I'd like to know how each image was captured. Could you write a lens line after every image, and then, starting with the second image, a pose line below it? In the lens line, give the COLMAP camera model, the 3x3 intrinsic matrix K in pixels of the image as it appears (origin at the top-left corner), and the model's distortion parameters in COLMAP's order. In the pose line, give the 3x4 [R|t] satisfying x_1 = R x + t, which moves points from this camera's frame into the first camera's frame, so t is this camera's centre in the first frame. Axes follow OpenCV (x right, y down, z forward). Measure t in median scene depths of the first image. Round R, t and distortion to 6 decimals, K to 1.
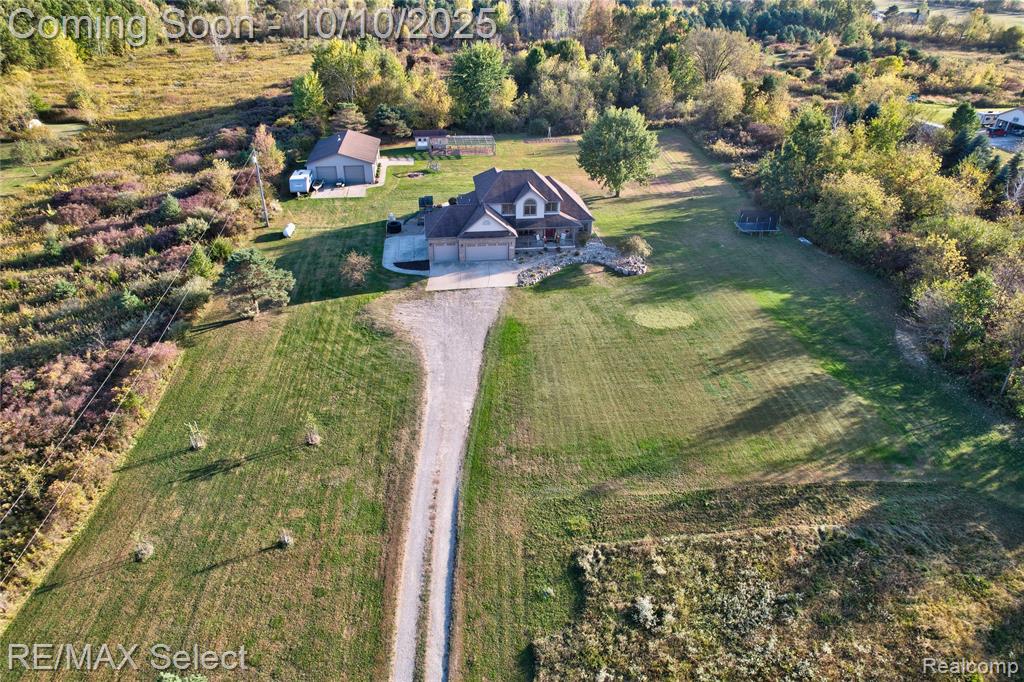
lens RADIAL K [[656.5, 0, 511.4], [0, 656.5, 337.6], [0, 0, 1]] dist [-0.074390, 0.061825]
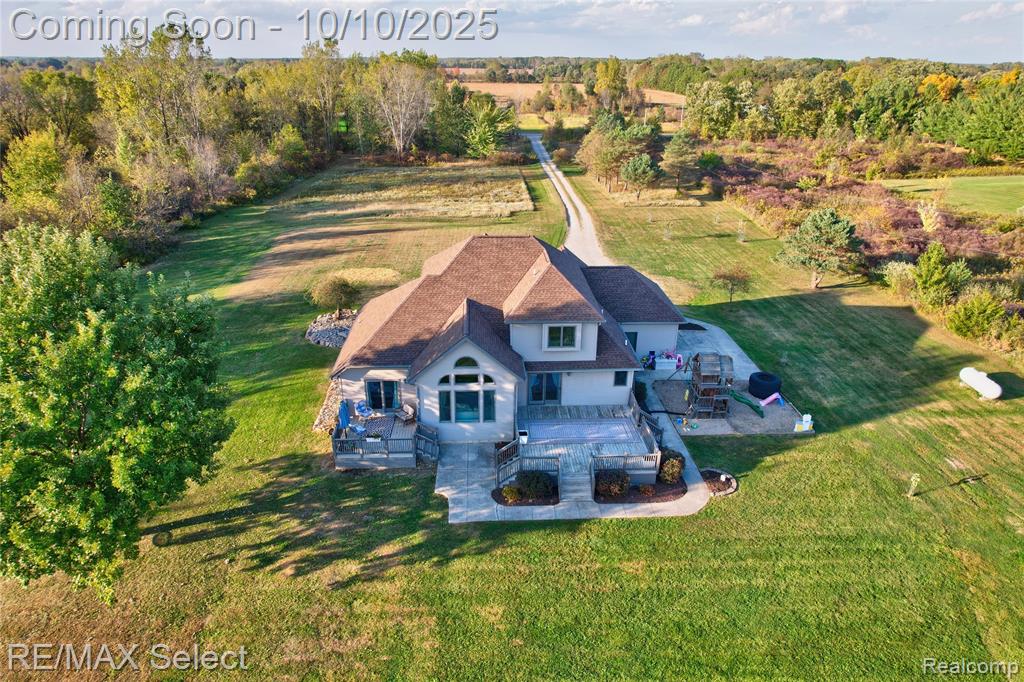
lens RADIAL K [[656.5, 0, 509.4], [0, 656.5, 349.0], [0, 0, 1]] dist [-0.074390, 0.061825]
pose [[-0.996660, -0.046283, 0.067275, -0.030332], [0.028111, 0.579036, 0.814817, -0.594801], [-0.076667, 0.813988, -0.575801, 1.327887]]
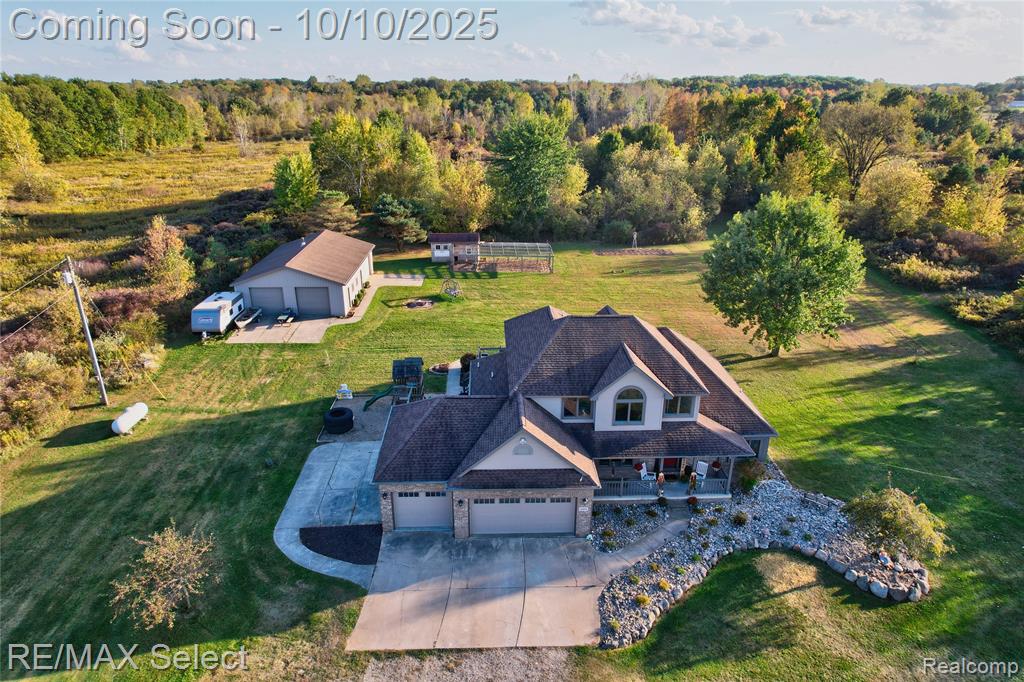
lens RADIAL K [[656.5, 0, 511.6], [0, 656.5, 339.2], [0, 0, 1]] dist [-0.074390, 0.061825]
pose [[0.995908, 0.028636, -0.085716, -0.011700], [-0.041813, 0.986852, -0.156121, -0.166891], [0.080119, 0.159067, 0.984012, 0.551995]]
